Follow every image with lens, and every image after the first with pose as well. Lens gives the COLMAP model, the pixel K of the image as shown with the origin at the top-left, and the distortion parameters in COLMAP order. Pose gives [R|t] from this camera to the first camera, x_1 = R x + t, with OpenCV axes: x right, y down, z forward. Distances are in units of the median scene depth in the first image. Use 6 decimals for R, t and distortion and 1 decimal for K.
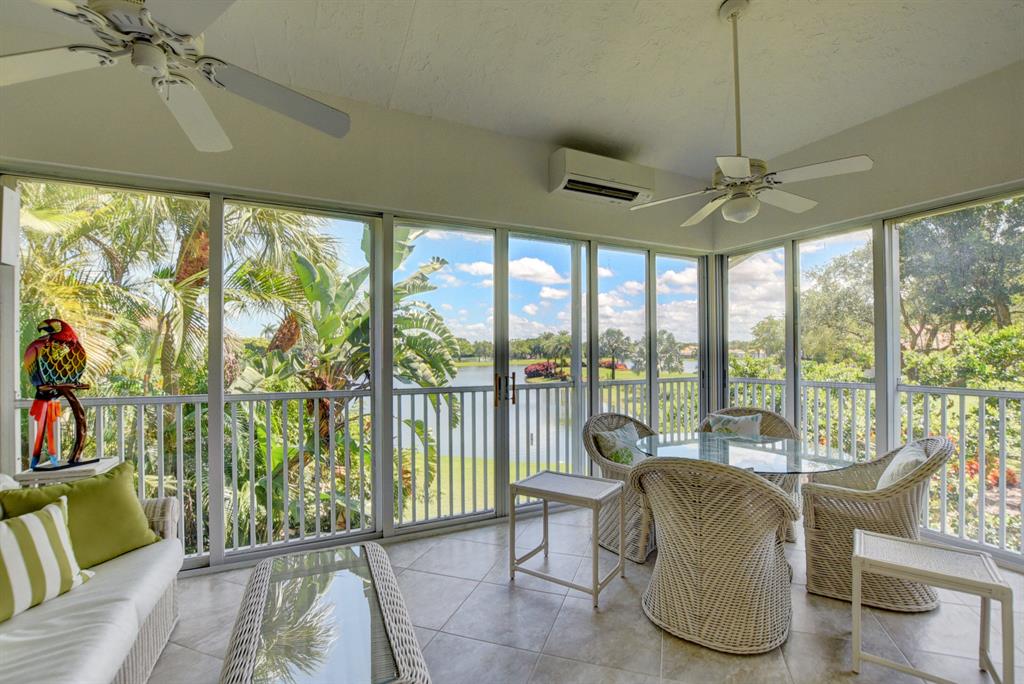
lens RADIAL K [[452.9, 0, 507.7], [0, 452.9, 349.0], [0, 0, 1]] dist [-0.029925, -0.001450]
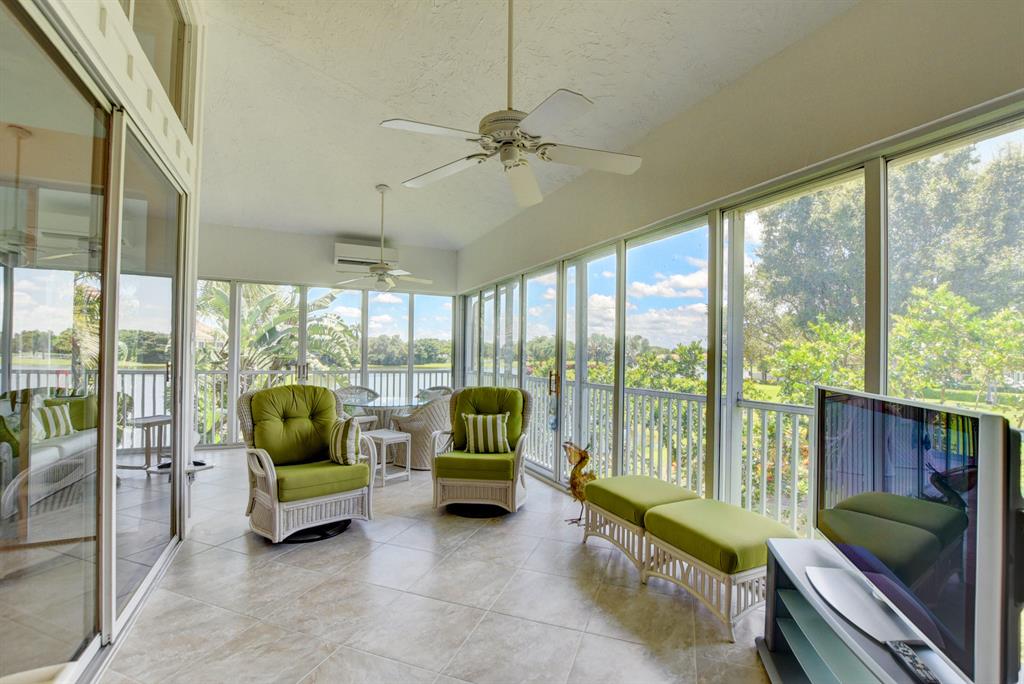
lens RADIAL K [[452.9, 0, 505.2], [0, 452.9, 347.7], [0, 0, 1]] dist [-0.029925, -0.001450]
pose [[0.999386, 0.017576, -0.030307, 0.047617], [-0.017782, 0.999820, -0.006556, -0.000658], [0.030187, 0.007091, 0.999519, -0.044148]]
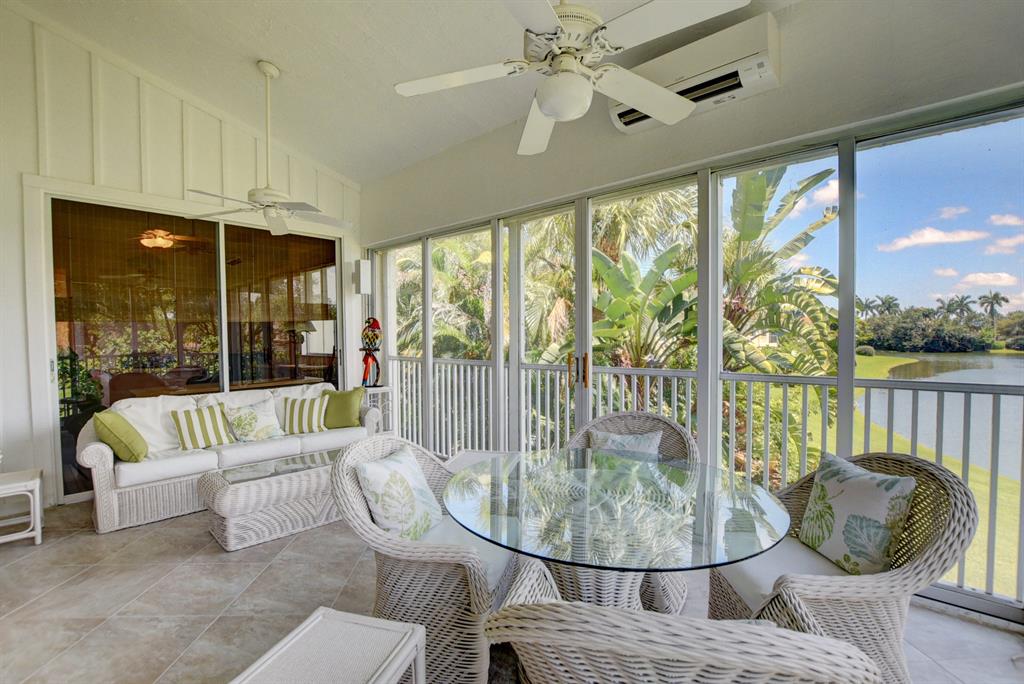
lens RADIAL K [[452.9, 0, 509.7], [0, 452.9, 341.7], [0, 0, 1]] dist [-0.029925, -0.001450]
pose [[0.366550, 0.014676, -0.930283, 0.044687], [0.011483, 0.999728, 0.020296, 0.000445], [0.930328, -0.018122, 0.366281, 0.028879]]
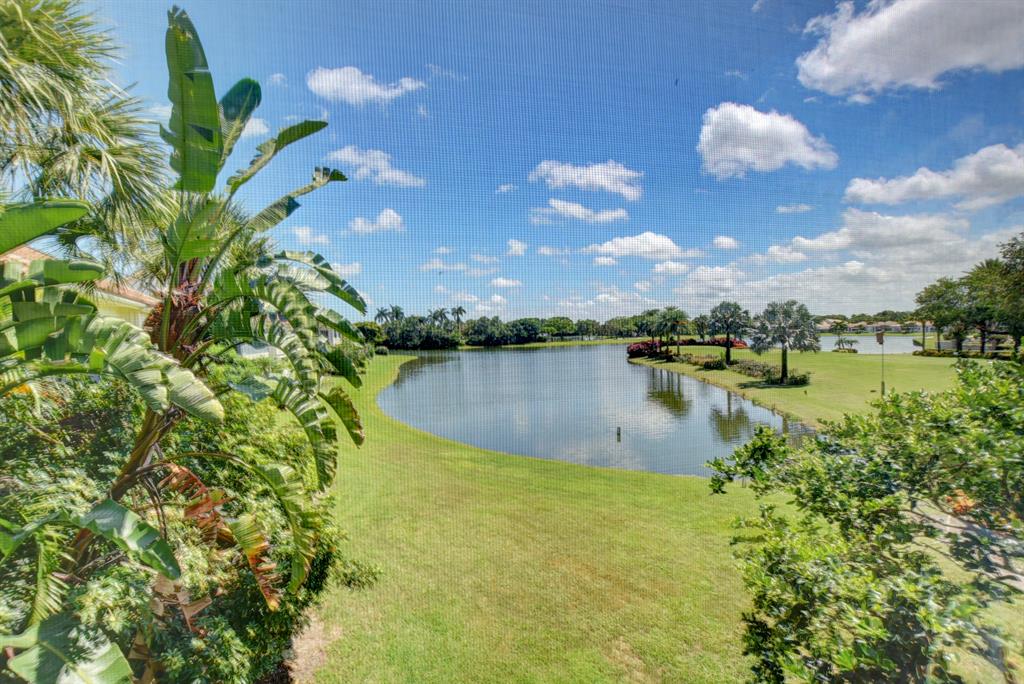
lens RADIAL K [[441.3, 0, 512.4], [0, 441.3, 340.8], [0, 0, 1]] dist [0.002521, -0.000166]
pose [[0.972686, -0.014869, -0.231649, 0.024287], [0.021652, 0.999407, 0.026768, -0.000302], [0.231113, -0.031053, 0.972431, 0.069084]]
